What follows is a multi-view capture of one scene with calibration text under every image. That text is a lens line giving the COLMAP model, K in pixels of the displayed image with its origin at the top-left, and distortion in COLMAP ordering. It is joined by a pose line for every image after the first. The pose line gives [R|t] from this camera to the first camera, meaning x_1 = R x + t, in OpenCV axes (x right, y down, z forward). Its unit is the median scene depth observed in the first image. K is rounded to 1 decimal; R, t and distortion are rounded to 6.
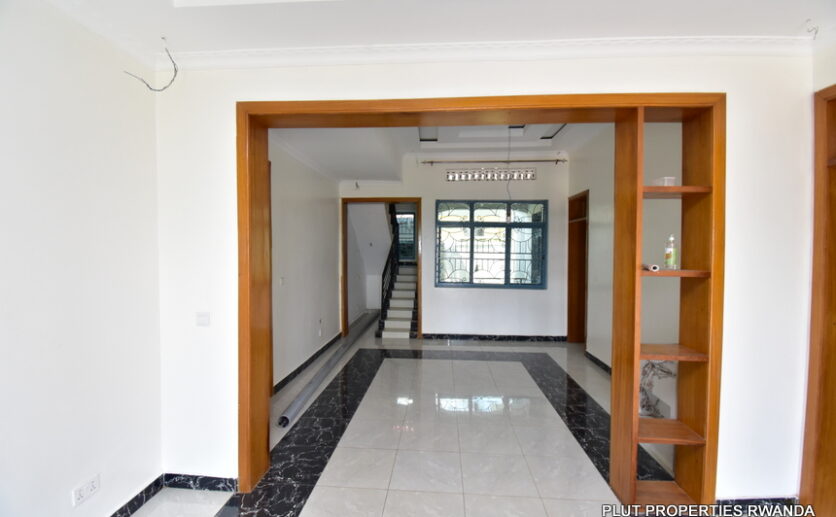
lens RADIAL K [[368.7, 0, 418.0], [0, 368.7, 258.5], [0, 0, 1]] dist [0.030784, -0.028664]
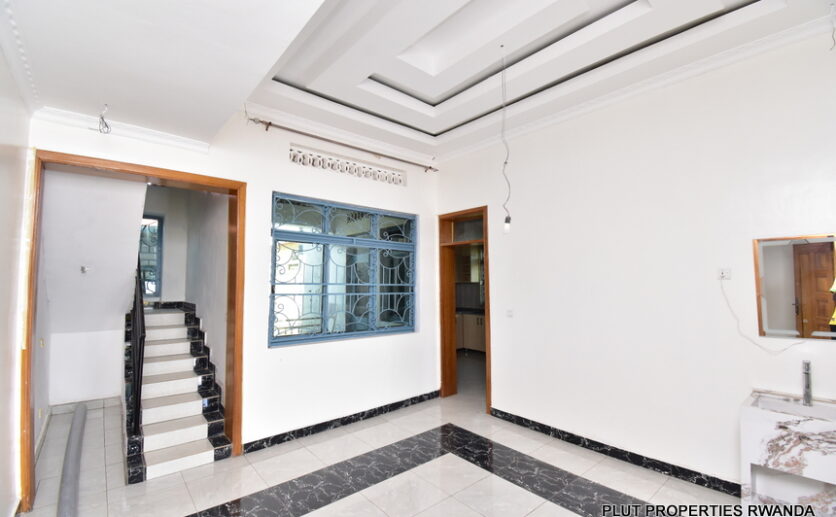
lens RADIAL K [[368.7, 0, 418.0], [0, 368.7, 258.5], [0, 0, 1]] dist [0.030784, -0.028664]
pose [[0.714456, 0.035629, 0.698773, -0.187451], [0.021617, 0.997102, -0.072942, -0.010736], [-0.699347, 0.067220, 0.711615, 0.451484]]
